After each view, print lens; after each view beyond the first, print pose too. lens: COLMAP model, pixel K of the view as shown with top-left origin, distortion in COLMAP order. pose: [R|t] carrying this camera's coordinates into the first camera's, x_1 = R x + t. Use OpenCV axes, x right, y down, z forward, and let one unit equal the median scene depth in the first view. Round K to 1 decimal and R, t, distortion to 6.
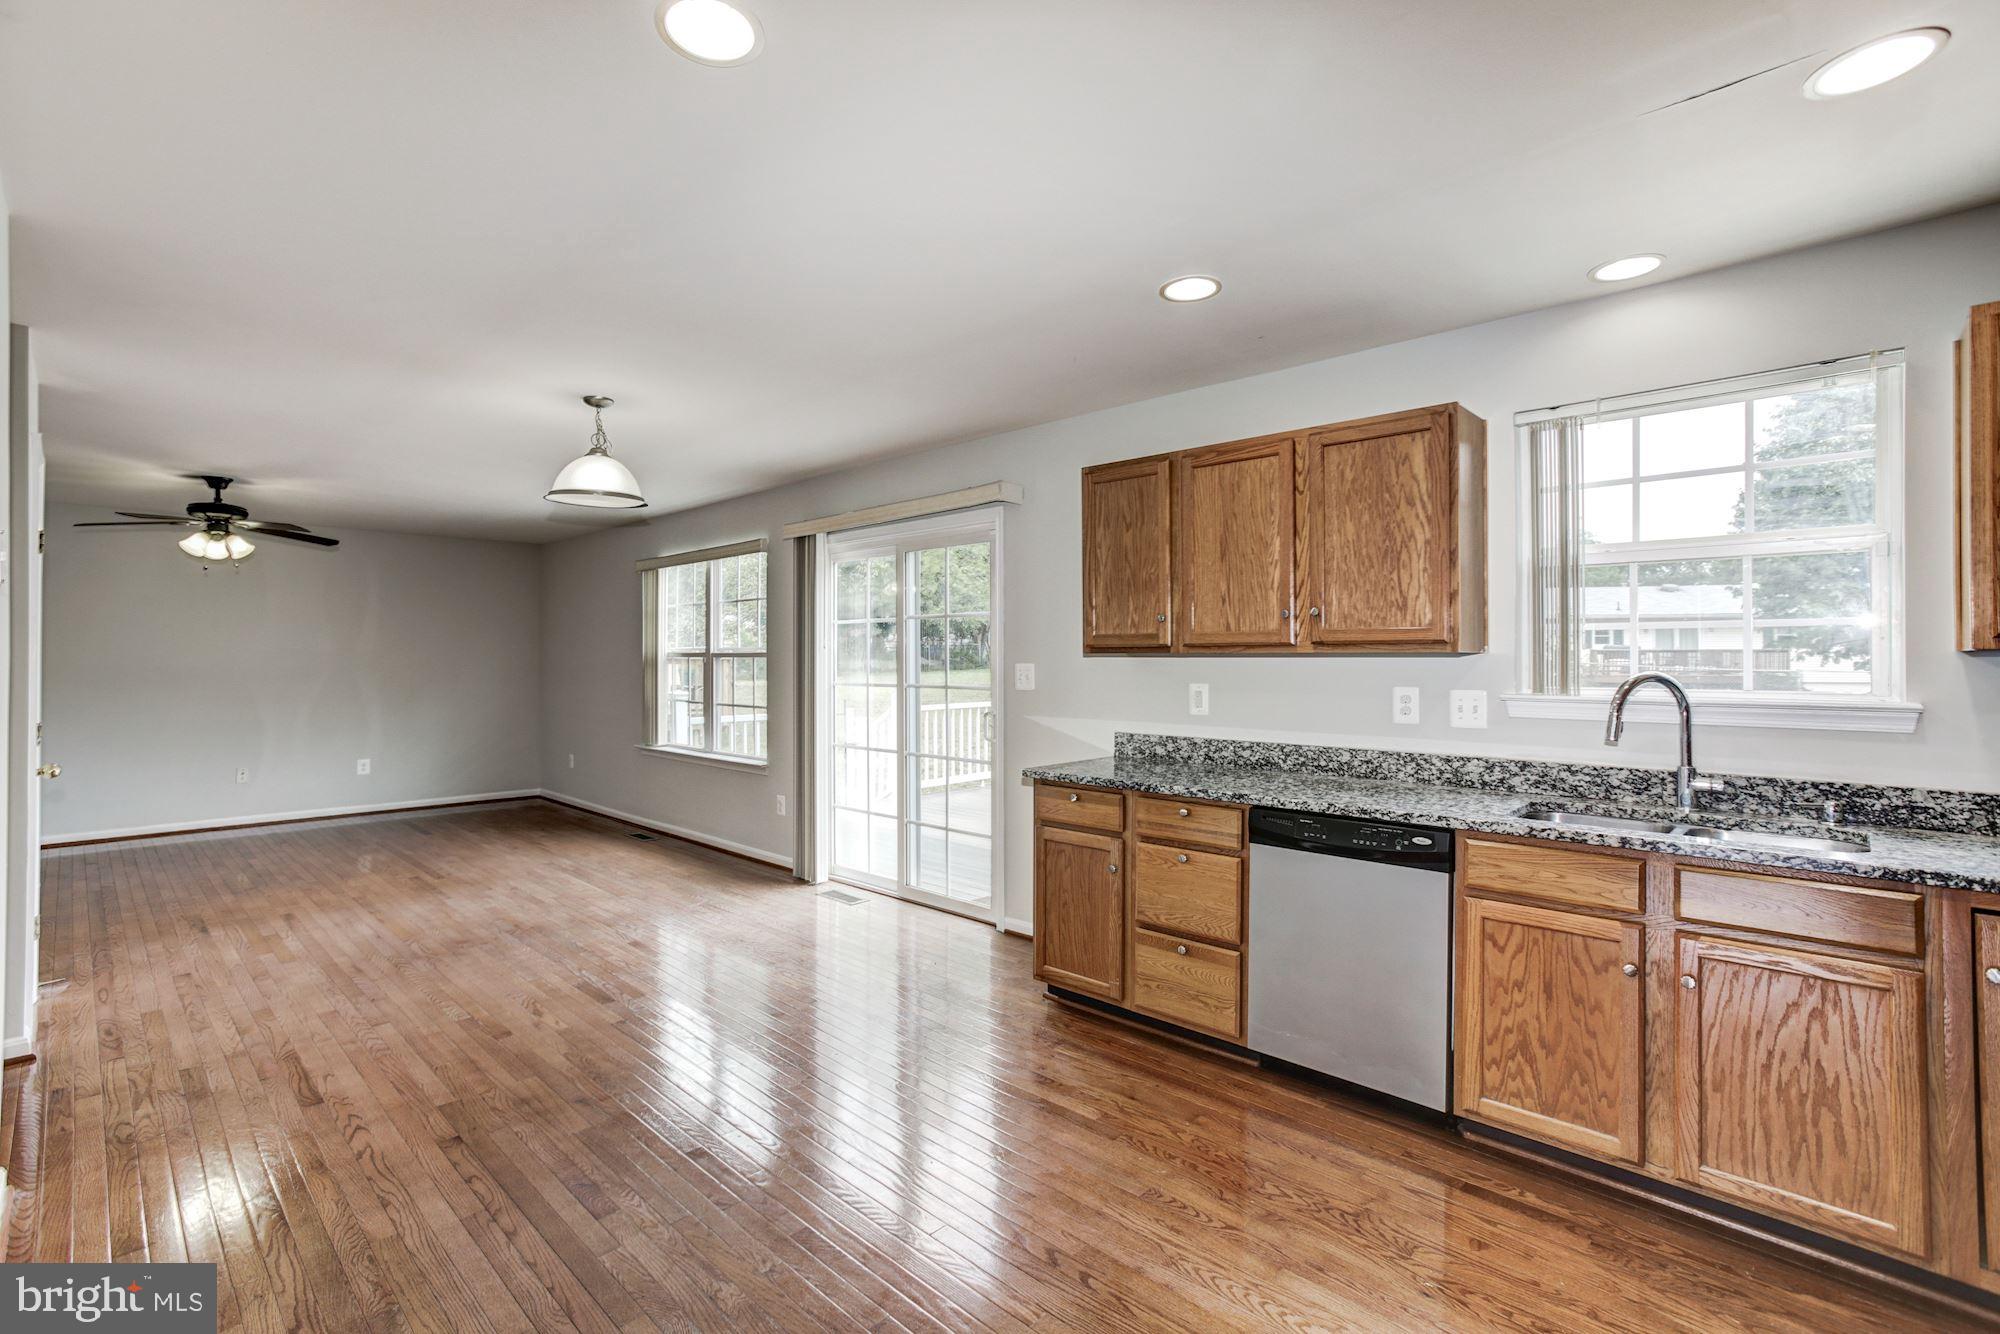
lens RADIAL K [[947.7, 0, 993.9], [0, 947.7, 644.1], [0, 0, 1]] dist [-0.073007, 0.040847]
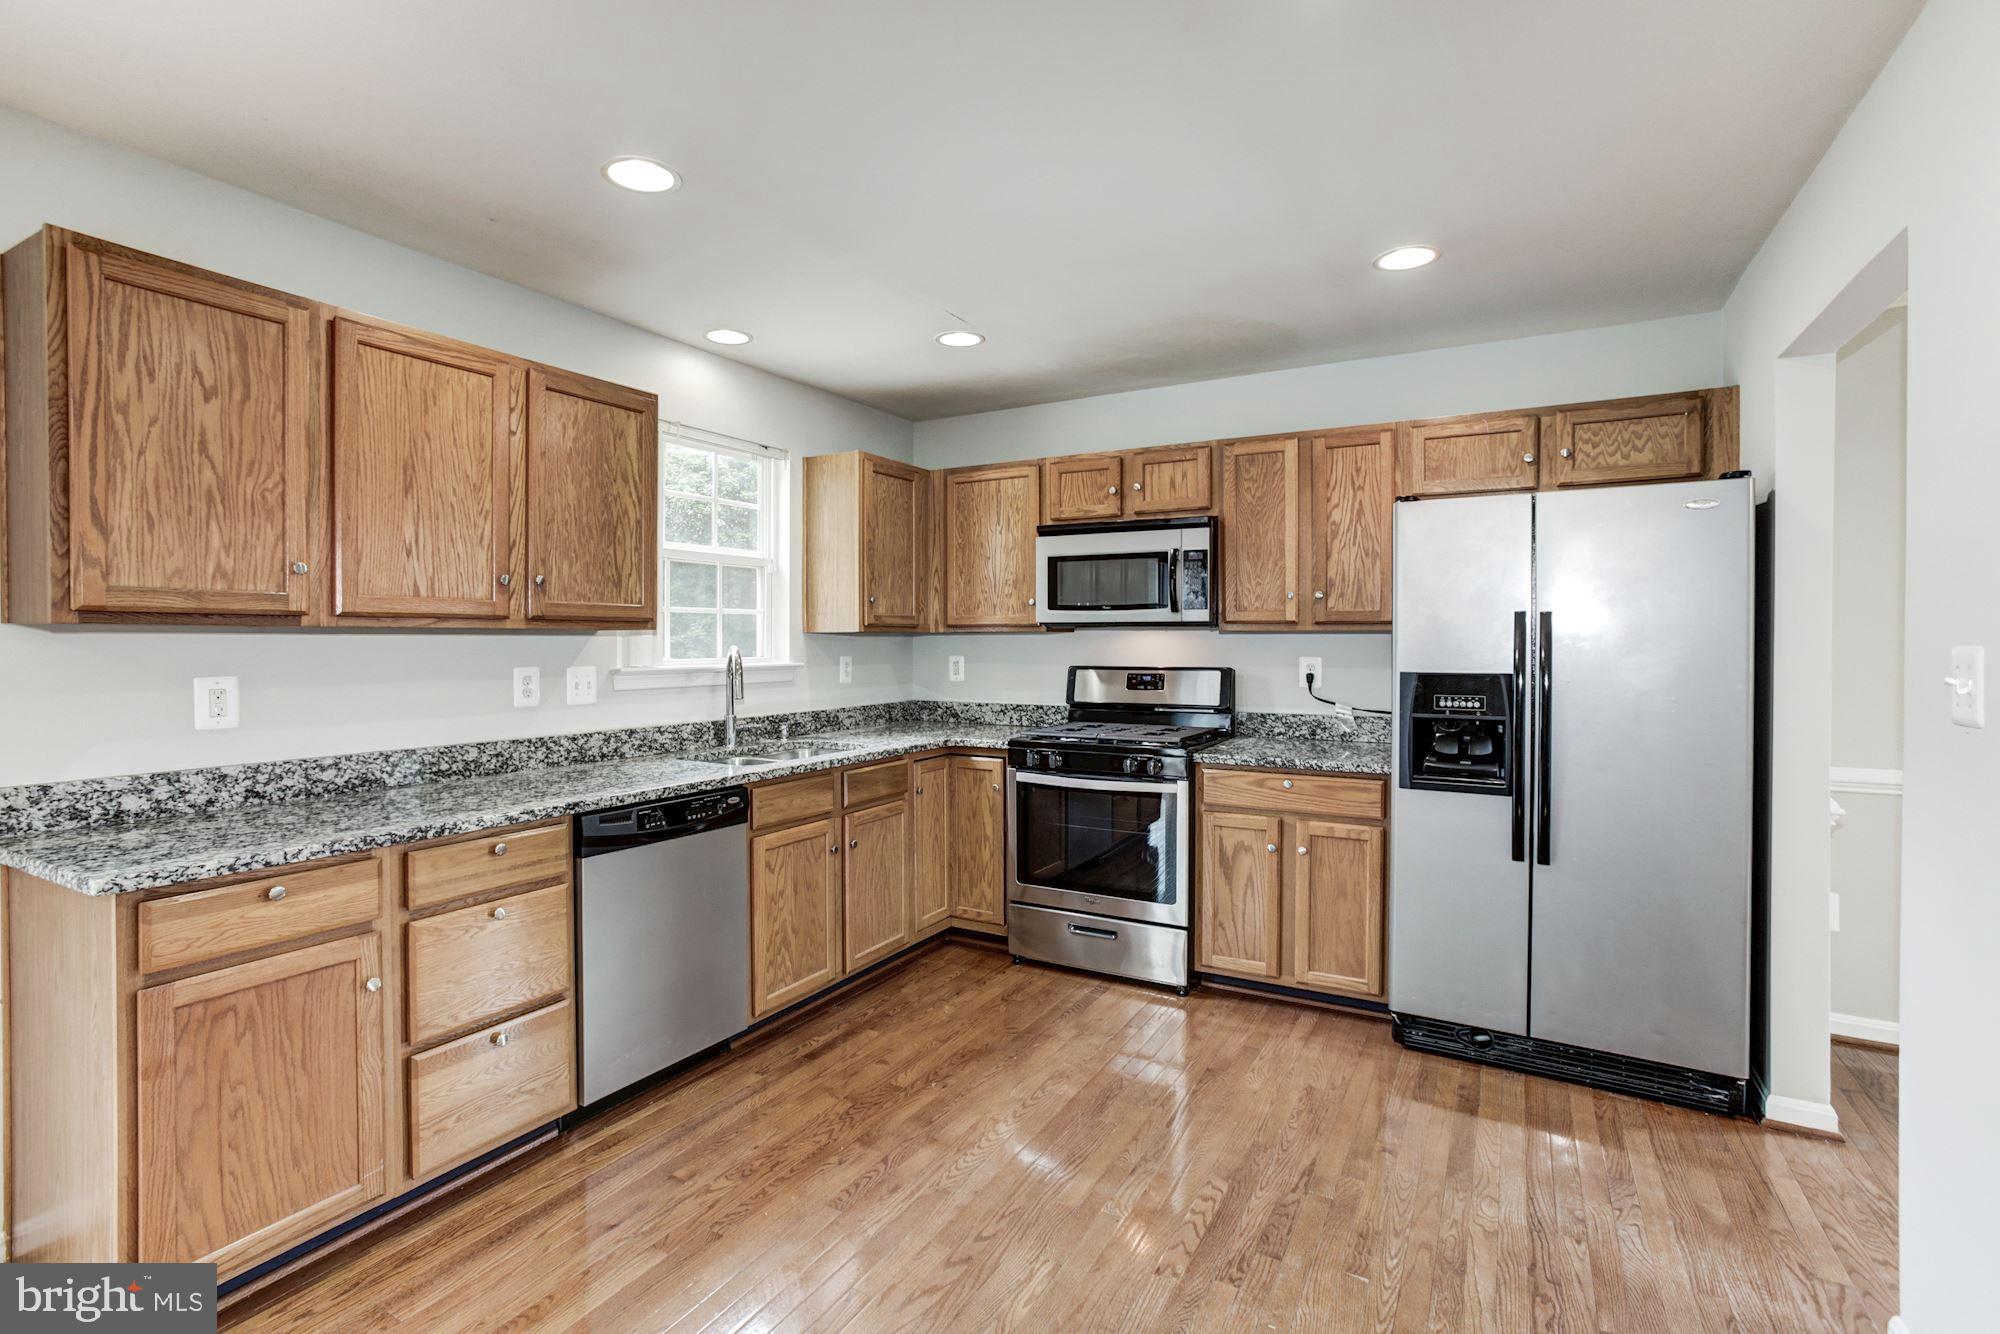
lens RADIAL K [[947.7, 0, 993.9], [0, 947.7, 644.1], [0, 0, 1]] dist [-0.073007, 0.040847]
pose [[-0.273397, -0.005939, 0.961883, -0.589323], [-0.016012, 0.999870, 0.001622, 0.015298], [-0.961768, -0.014958, -0.273457, 0.845146]]
